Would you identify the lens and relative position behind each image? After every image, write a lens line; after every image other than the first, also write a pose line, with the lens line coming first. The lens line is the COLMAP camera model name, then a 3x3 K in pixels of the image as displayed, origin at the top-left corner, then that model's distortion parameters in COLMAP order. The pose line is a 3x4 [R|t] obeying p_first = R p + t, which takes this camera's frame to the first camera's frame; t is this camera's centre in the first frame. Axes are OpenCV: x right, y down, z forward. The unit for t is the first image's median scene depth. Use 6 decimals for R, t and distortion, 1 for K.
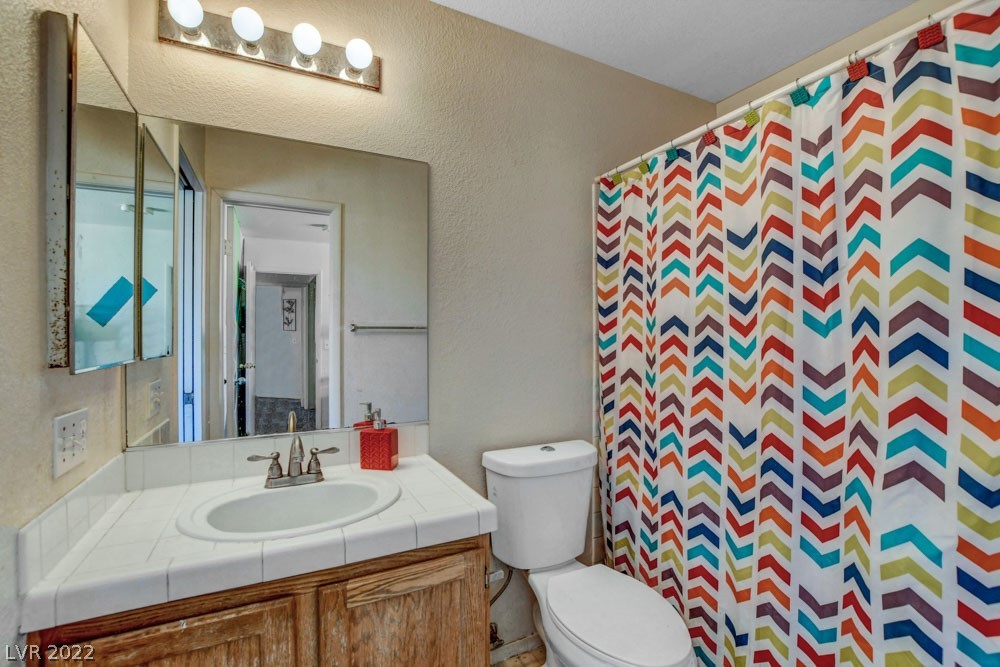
lens RADIAL K [[445.3, 0, 500.0], [0, 445.3, 333.5], [0, 0, 1]] dist [-0.039493, -0.000022]
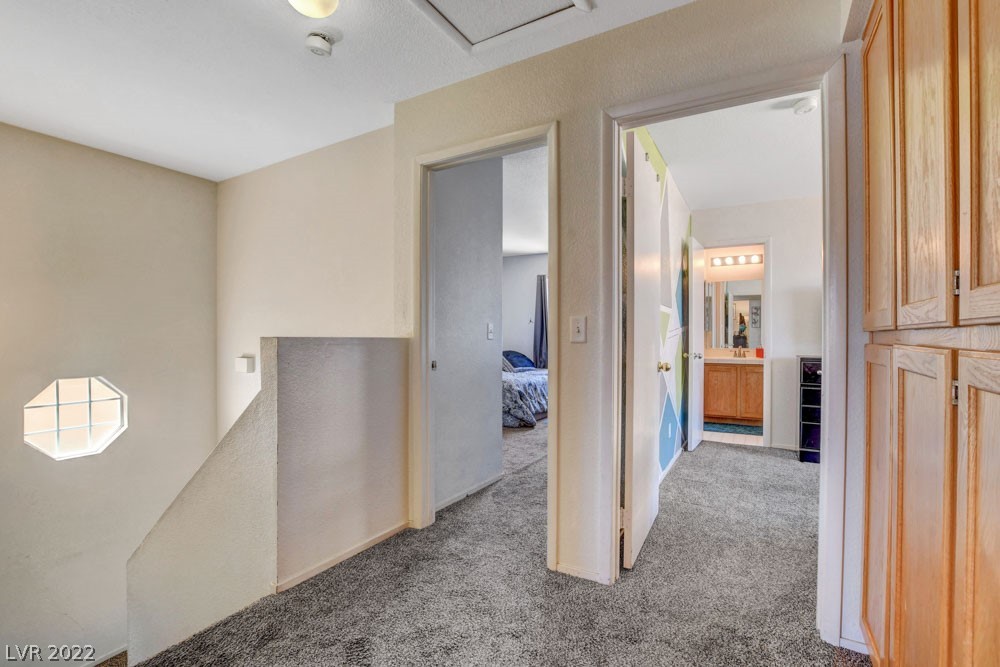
lens RADIAL K [[445.3, 0, 500.0], [0, 445.3, 333.5], [0, 0, 1]] dist [-0.039493, -0.000022]
pose [[0.539913, 0.000121, -0.841721, 1.986182], [0.002095, 0.999997, 0.001488, 0.068032], [0.841718, -0.002567, 0.539911, -3.478736]]
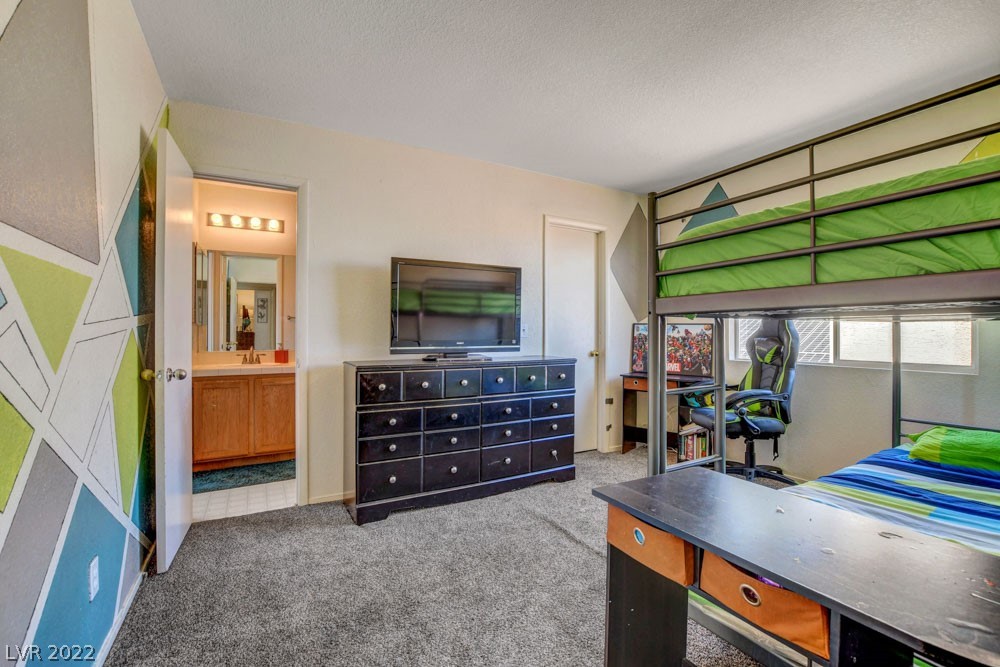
lens RADIAL K [[431.6, 0, 500.0], [0, 431.6, 333.5], [0, 0, 1]] dist [-0.026484, -0.000062]
pose [[0.998819, 0.004698, 0.048359, 1.131093], [-0.005160, 0.999942, 0.009431, 0.073132], [-0.048312, -0.009669, 0.998785, -2.088143]]
